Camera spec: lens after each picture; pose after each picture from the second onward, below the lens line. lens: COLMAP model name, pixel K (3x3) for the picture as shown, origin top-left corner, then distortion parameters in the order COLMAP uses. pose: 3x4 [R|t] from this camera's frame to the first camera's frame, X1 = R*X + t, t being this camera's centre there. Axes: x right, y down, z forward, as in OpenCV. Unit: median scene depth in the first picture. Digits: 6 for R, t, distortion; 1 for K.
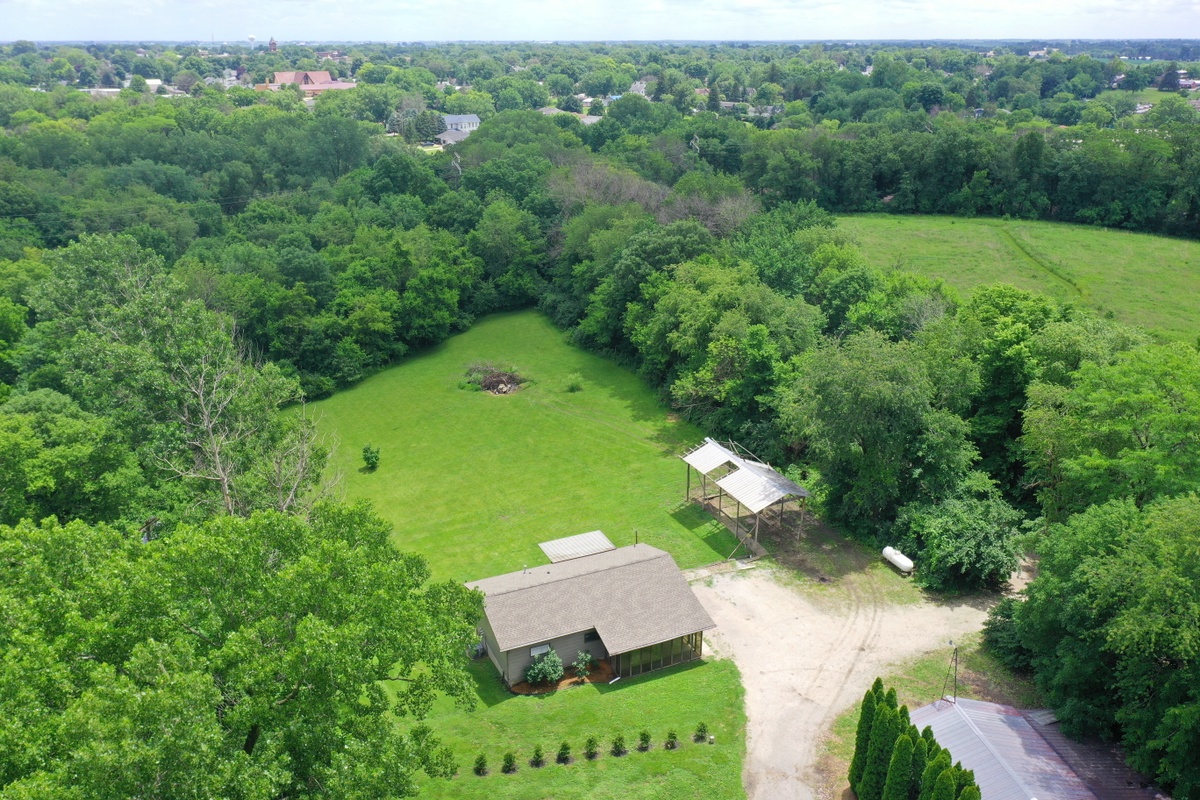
lens RADIAL K [[958.2, 0, 600.0], [0, 958.2, 400.0], [0, 0, 1]] dist [0.000777, 0.001066]
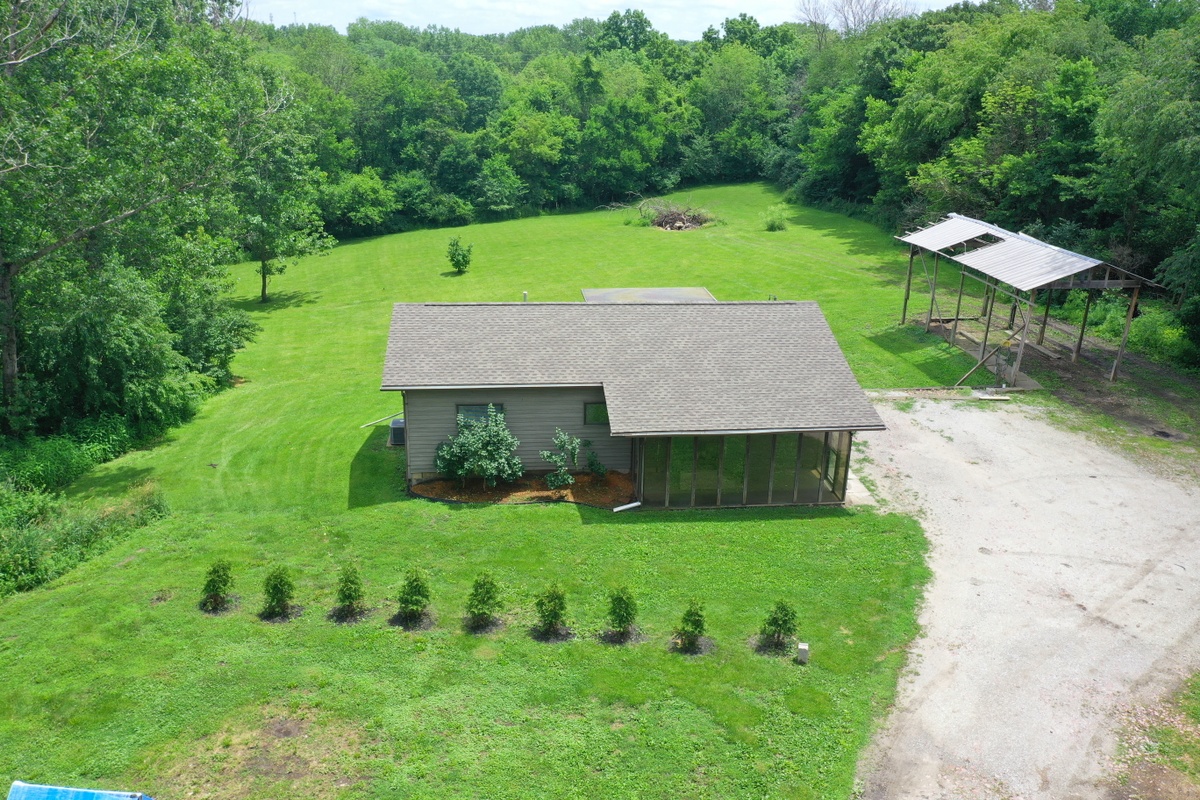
lens RADIAL K [[957.5, 0, 602.3], [0, 957.5, 392.7], [0, 0, 1]] dist [0.009302, 0.000974]
pose [[0.951944, 0.123119, -0.280435, 0.073811], [-0.129876, 0.991515, -0.005564, 0.147953], [0.277371, 0.041718, 0.959857, 0.345061]]
